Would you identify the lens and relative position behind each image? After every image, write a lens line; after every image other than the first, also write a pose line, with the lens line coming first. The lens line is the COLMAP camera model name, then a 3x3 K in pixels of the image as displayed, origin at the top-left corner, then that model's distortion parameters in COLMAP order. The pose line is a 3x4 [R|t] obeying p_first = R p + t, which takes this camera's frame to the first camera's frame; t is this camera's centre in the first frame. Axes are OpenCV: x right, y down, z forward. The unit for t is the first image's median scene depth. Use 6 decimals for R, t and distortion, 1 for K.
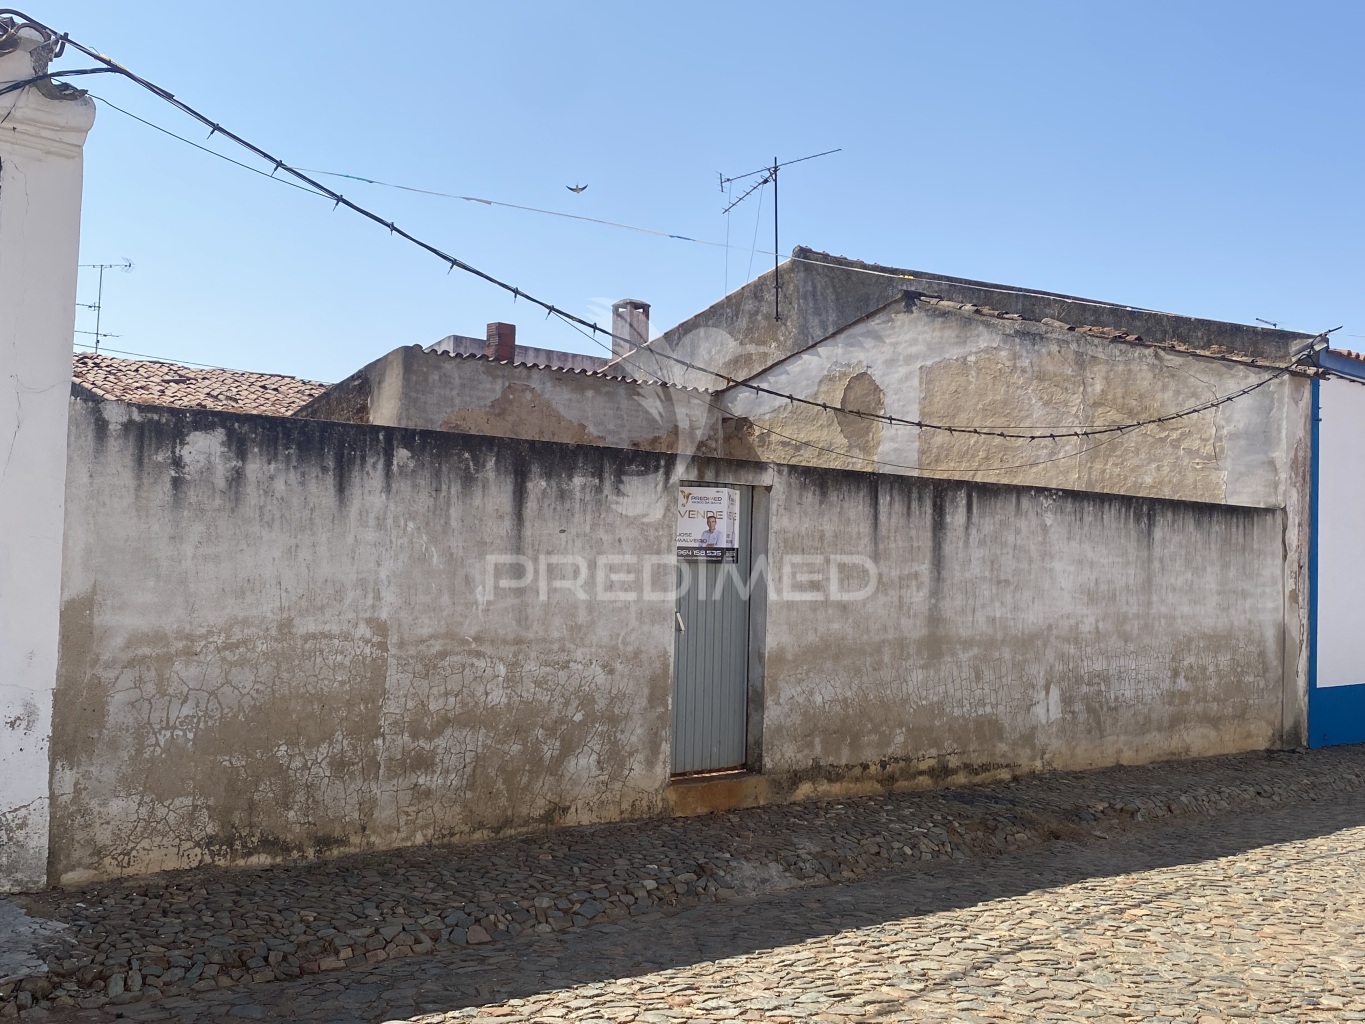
lens RADIAL K [[1431.1, 0, 679.5], [0, 1431.1, 505.9], [0, 0, 1]] dist [0.251618, 0.000000]
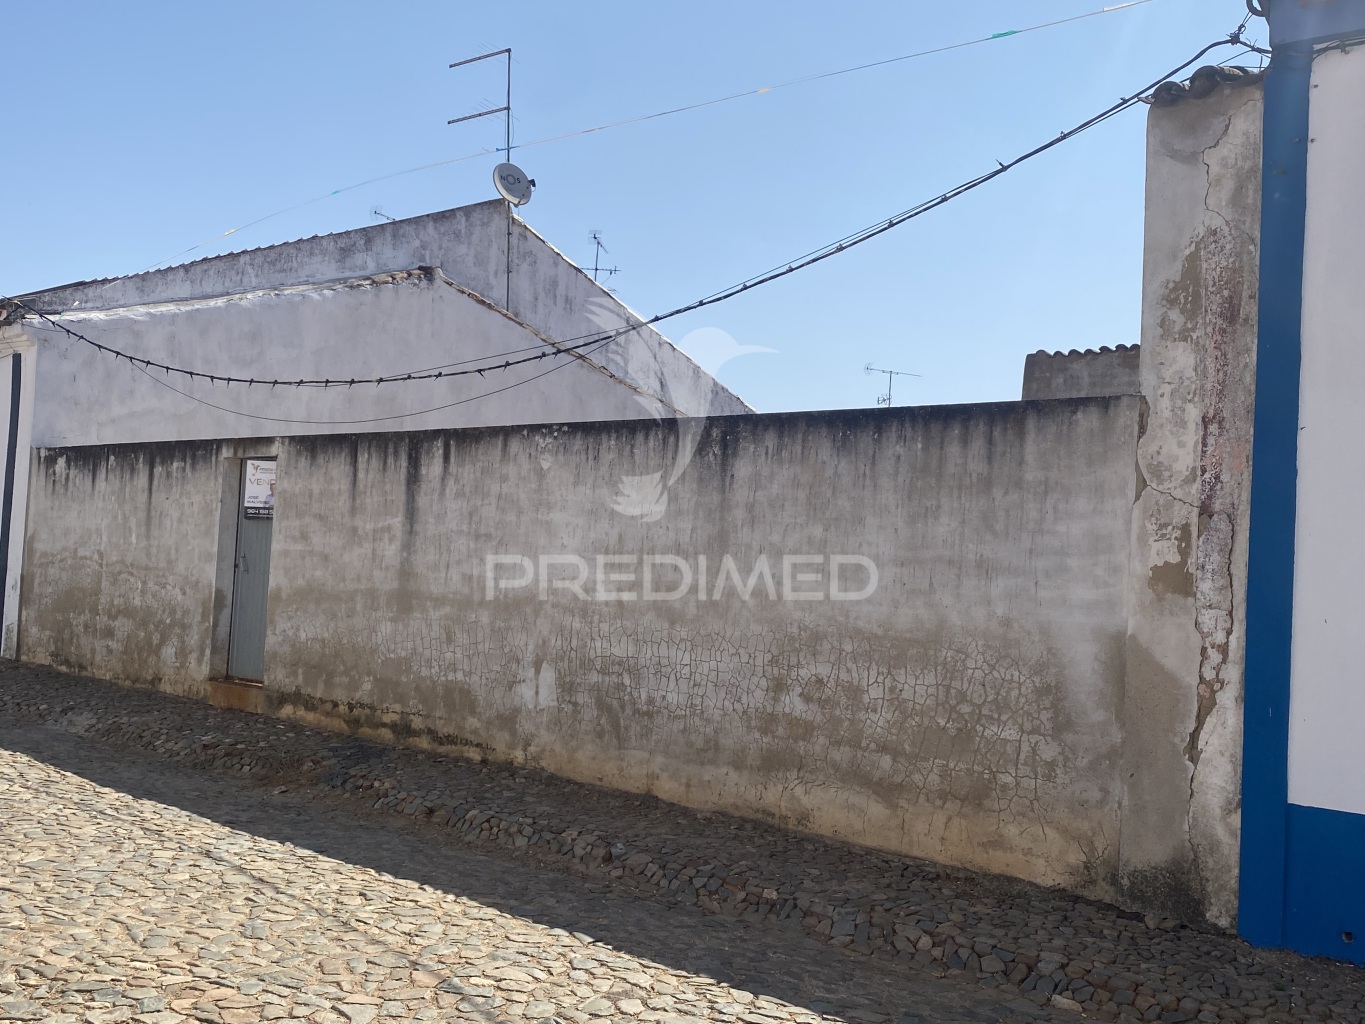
lens RADIAL K [[1431.1, 0, 678.9], [0, 1431.1, 500.4], [0, 0, 1]] dist [0.251618, 0.000000]
pose [[0.045960, -0.078438, -0.995859, 1.143691], [-0.020353, 0.996632, -0.079439, 0.101035], [0.998736, 0.023919, 0.044209, 1.113111]]
